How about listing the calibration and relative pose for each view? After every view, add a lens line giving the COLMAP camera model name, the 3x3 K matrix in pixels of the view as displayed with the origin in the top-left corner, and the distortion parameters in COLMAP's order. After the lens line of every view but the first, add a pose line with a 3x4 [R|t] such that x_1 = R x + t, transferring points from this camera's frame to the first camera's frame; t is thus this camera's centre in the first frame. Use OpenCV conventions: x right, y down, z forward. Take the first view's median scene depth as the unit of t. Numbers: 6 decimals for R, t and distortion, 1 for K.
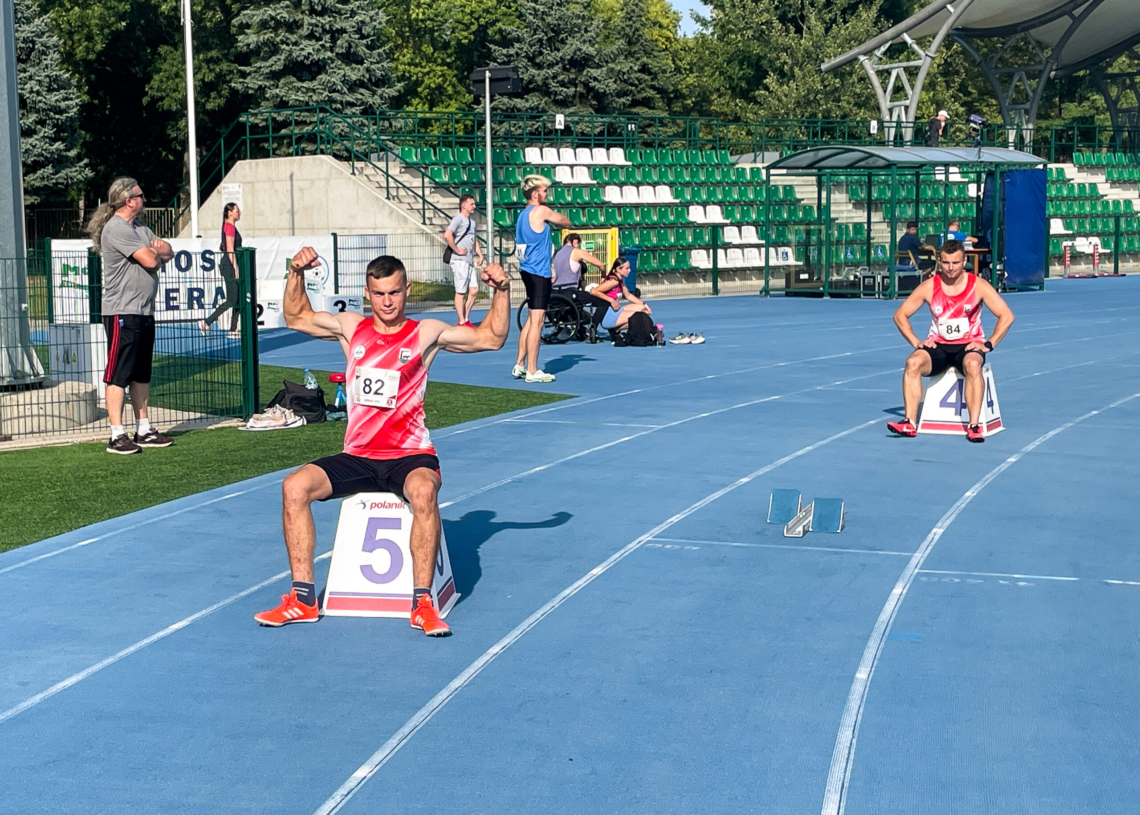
lens RADIAL K [[1862.8, 0, 372.5], [0, 1862.8, 408.3], [0, 0, 1]] dist [0.126126, -0.265125]
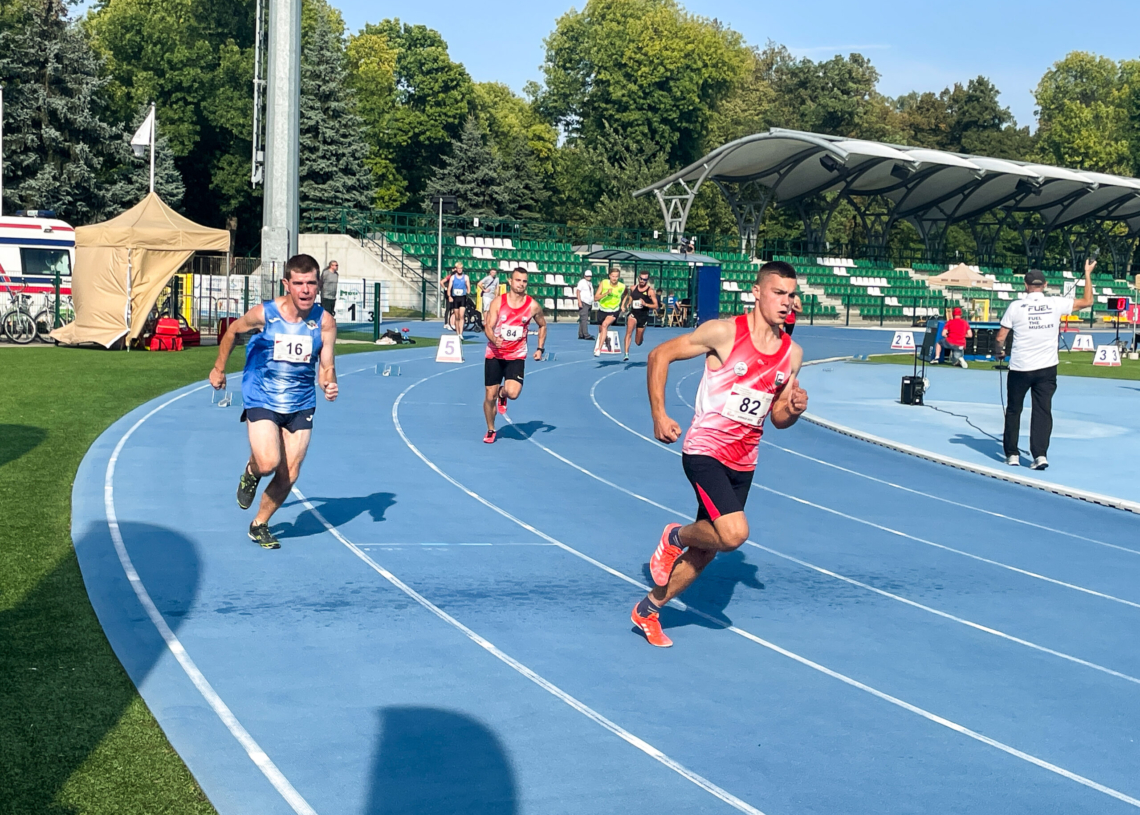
lens RADIAL K [[1777.9, 0, 570.0], [0, 1777.9, 407.5], [0, 0, 1]] dist [0.127014, -0.070862]
pose [[0.985349, 0.041689, 0.165374, -0.070028], [-0.037402, 0.998881, -0.028955, 0.055876], [-0.166396, 0.022346, 0.985806, -0.562205]]
